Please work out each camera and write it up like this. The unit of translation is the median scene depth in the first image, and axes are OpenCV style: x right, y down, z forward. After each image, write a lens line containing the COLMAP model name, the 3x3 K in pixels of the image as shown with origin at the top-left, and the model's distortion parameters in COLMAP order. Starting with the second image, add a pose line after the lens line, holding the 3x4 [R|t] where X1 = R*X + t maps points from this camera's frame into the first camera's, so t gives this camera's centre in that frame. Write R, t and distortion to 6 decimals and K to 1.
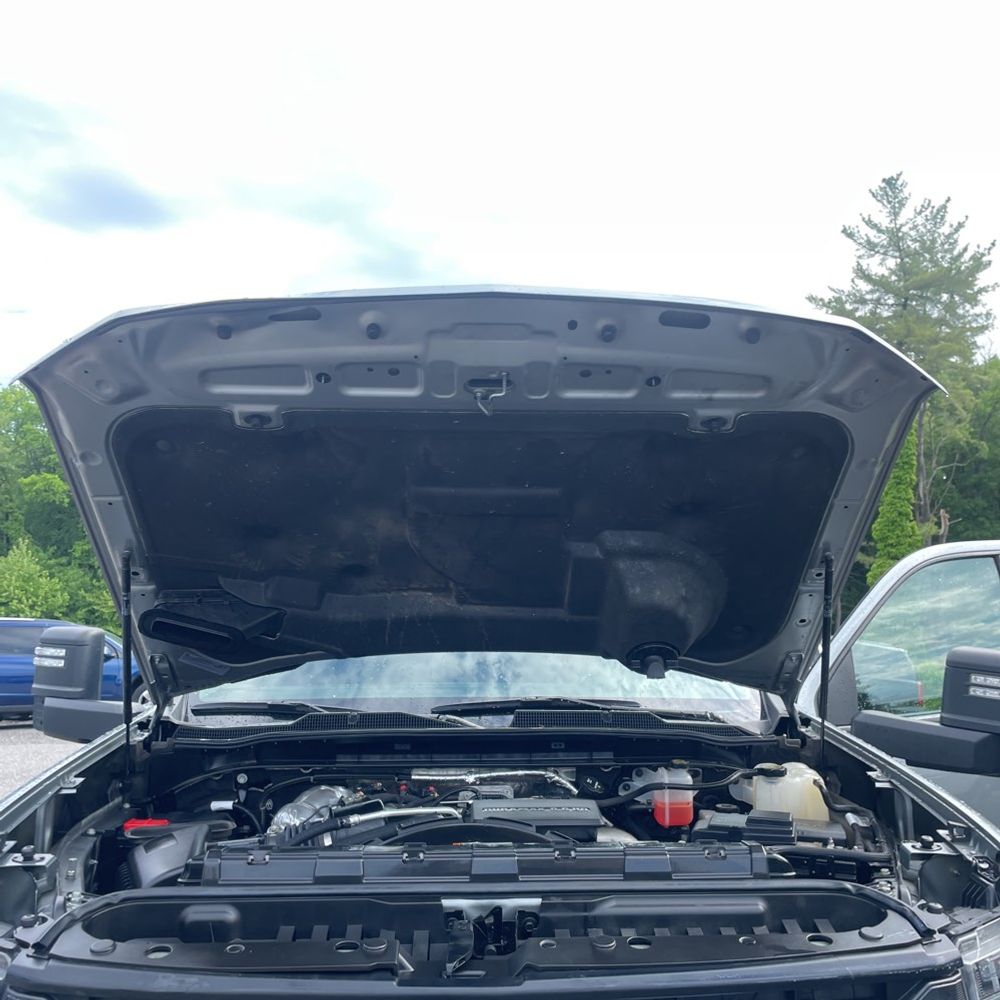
lens RADIAL K [[1014.9, 0, 517.5], [0, 1014.9, 502.4], [0, 0, 1]] dist [0.042012, -0.008671]
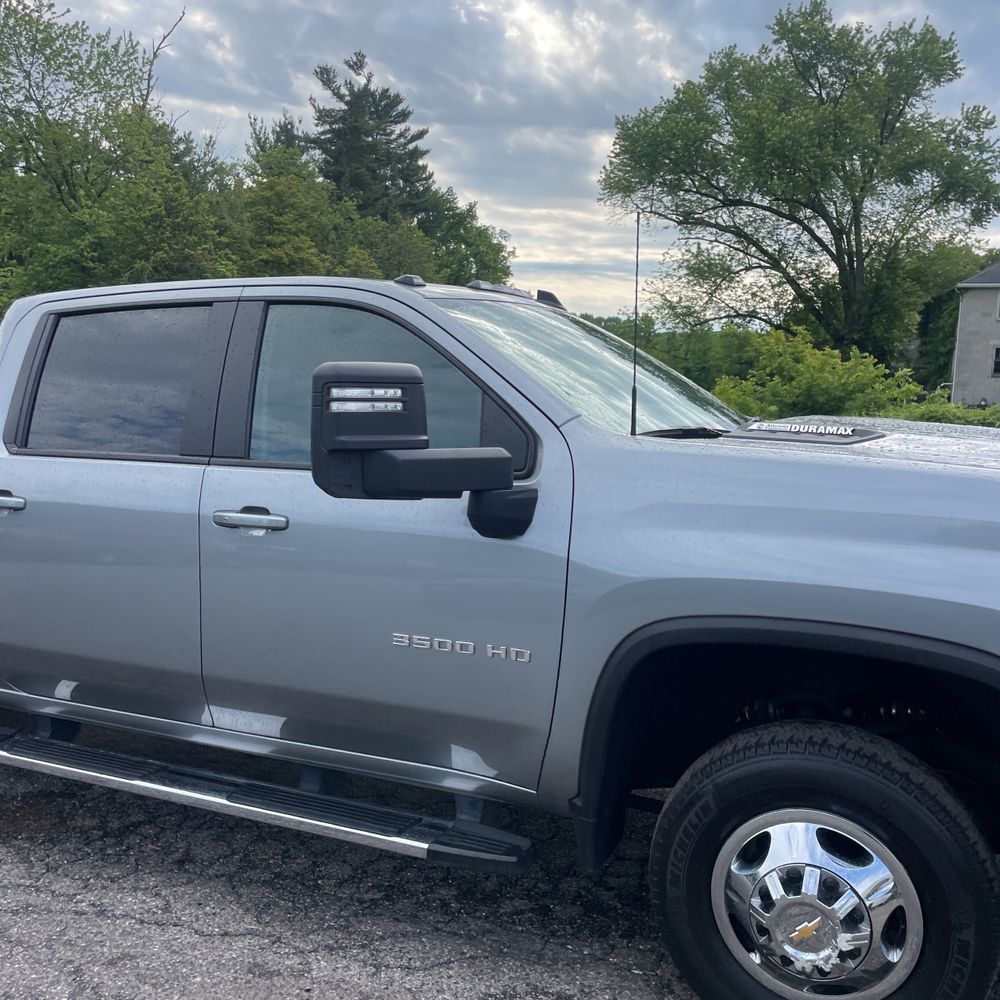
lens RADIAL K [[1011.0, 0, 511.8], [0, 1011.0, 500.9], [0, 0, 1]] dist [0.104857, -0.136356]
pose [[0.492839, -0.094609, 0.864962, -0.039441], [-0.065566, 0.987207, 0.145338, 0.003989], [-0.867647, -0.128341, 0.480331, 0.019604]]
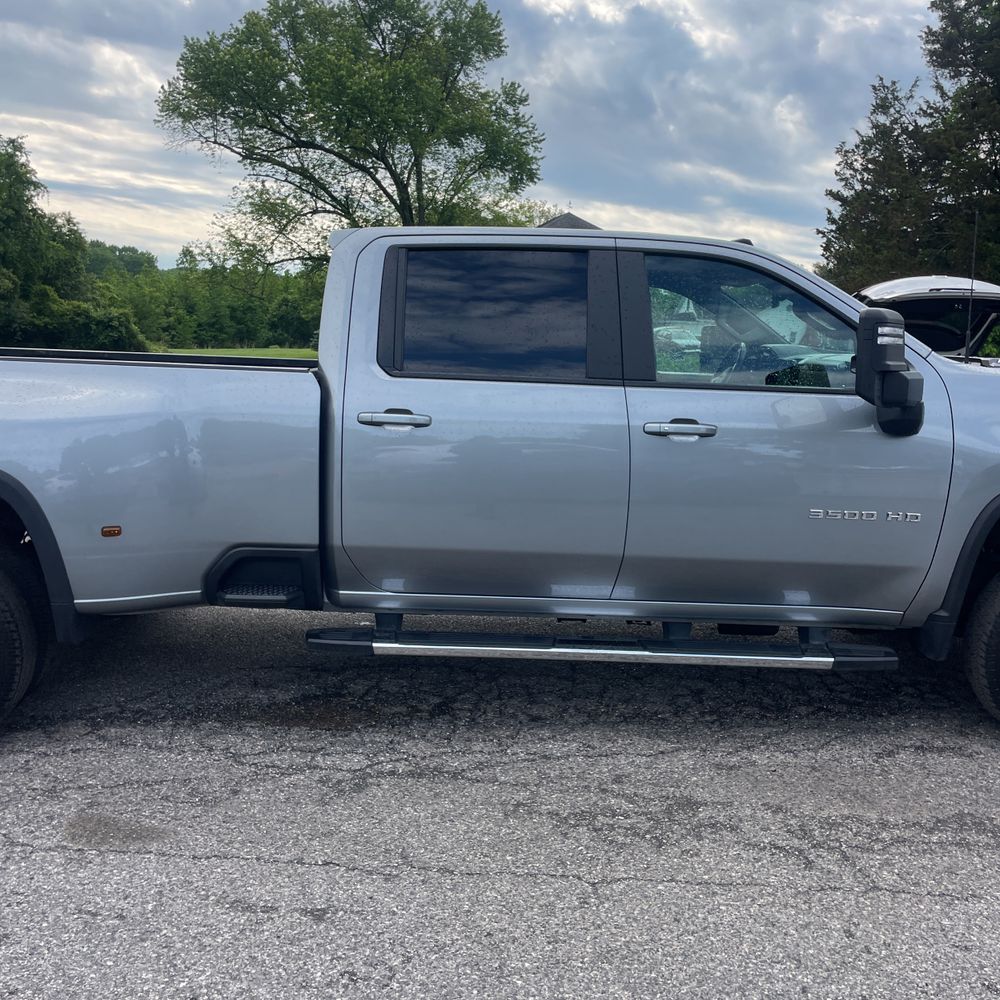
lens RADIAL K [[1013.5, 0, 492.2], [0, 1013.5, 498.1], [0, 0, 1]] dist [0.105678, -0.140196]
pose [[0.051647, -0.152010, 0.987029, -0.058616], [-0.106750, 0.981845, 0.156797, 0.007236], [-0.992944, -0.113463, 0.034482, 0.050929]]
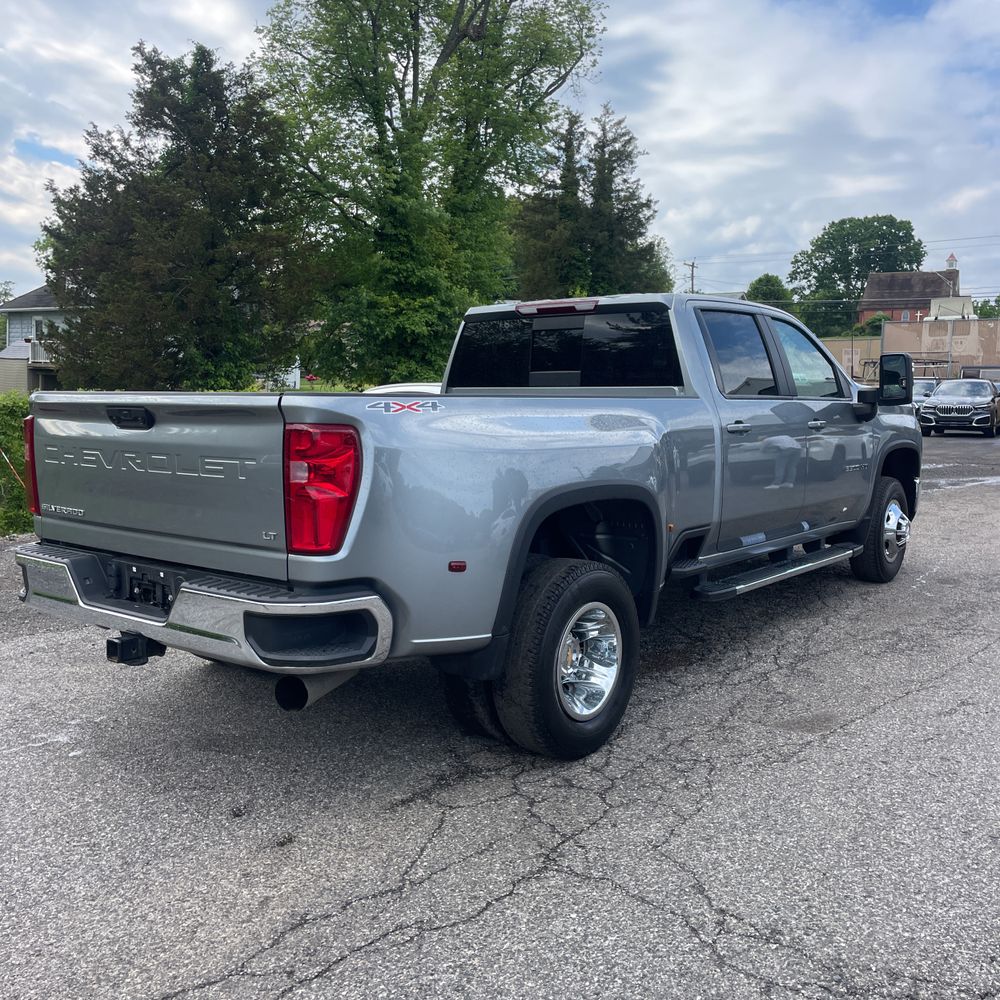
lens RADIAL K [[1007.4, 0, 497.9], [0, 1007.4, 490.6], [0, 0, 1]] dist [0.087324, -0.106708]
pose [[-0.753522, -0.068633, 0.653830, -0.046205], [-0.060522, 0.997554, 0.034965, 0.013357], [-0.654631, -0.013224, -0.755833, 0.110116]]
